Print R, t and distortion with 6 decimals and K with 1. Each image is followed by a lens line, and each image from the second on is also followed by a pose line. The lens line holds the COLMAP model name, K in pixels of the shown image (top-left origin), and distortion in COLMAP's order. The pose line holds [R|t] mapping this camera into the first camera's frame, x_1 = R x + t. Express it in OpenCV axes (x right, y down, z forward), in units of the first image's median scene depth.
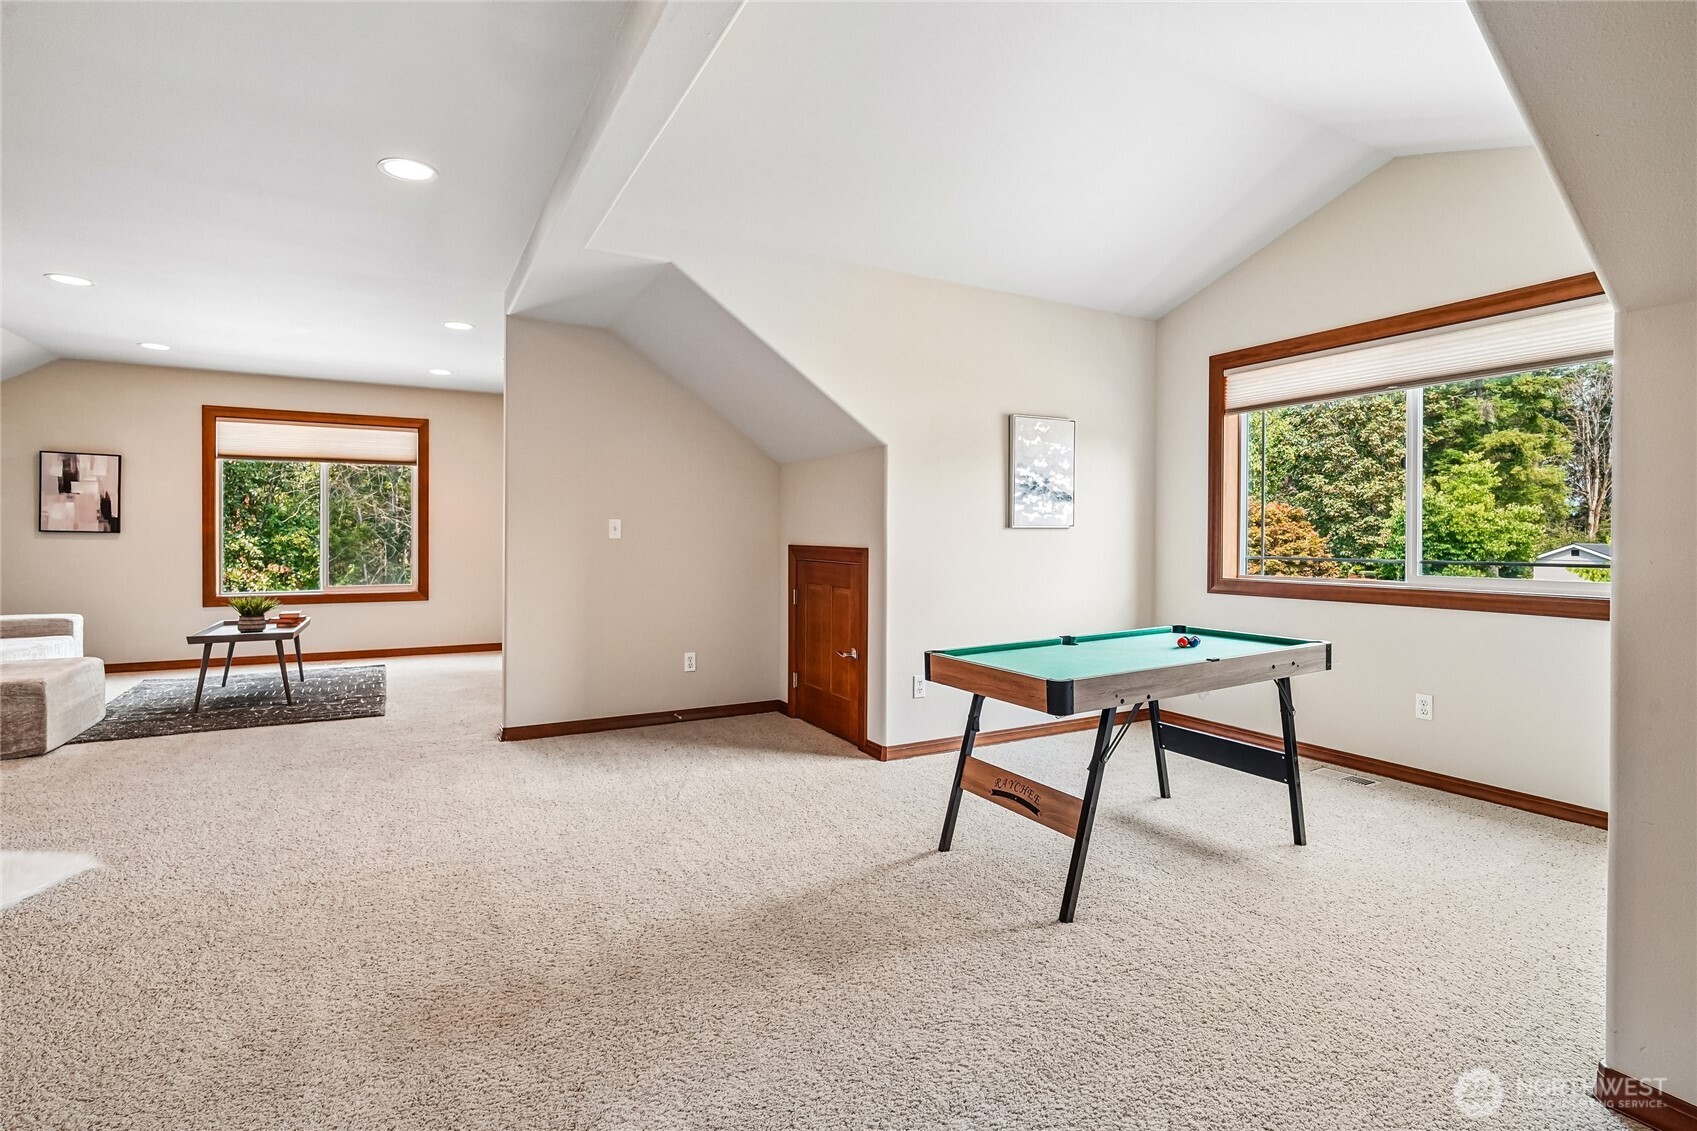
lens RADIAL K [[804.5, 0, 856.8], [0, 804.5, 542.4], [0, 0, 1]] dist [-0.019372, 0.007489]
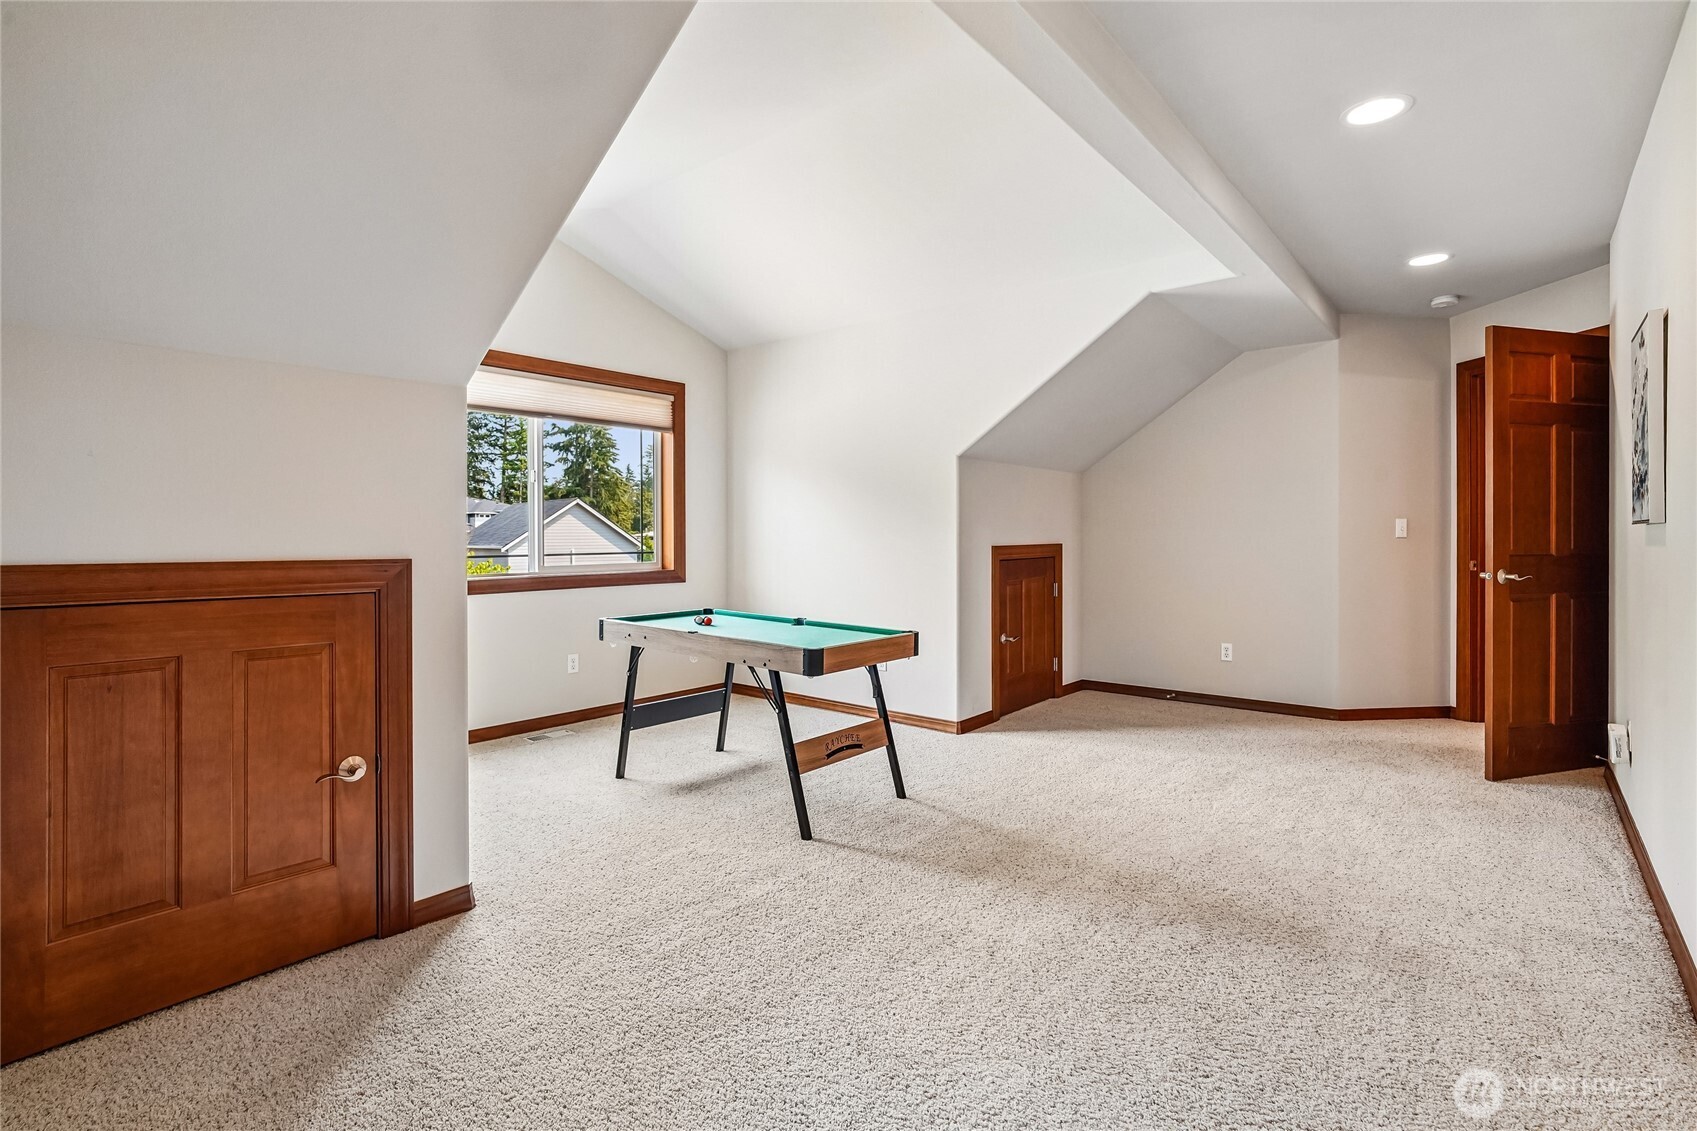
lens RADIAL K [[804.5, 0, 856.8], [0, 804.5, 542.4], [0, 0, 1]] dist [-0.019372, 0.007489]
pose [[-0.370583, -0.005805, 0.928781, -0.923244], [0.009081, 0.999910, 0.009873, -0.010774], [-0.928755, 0.012093, -0.370497, 1.381488]]
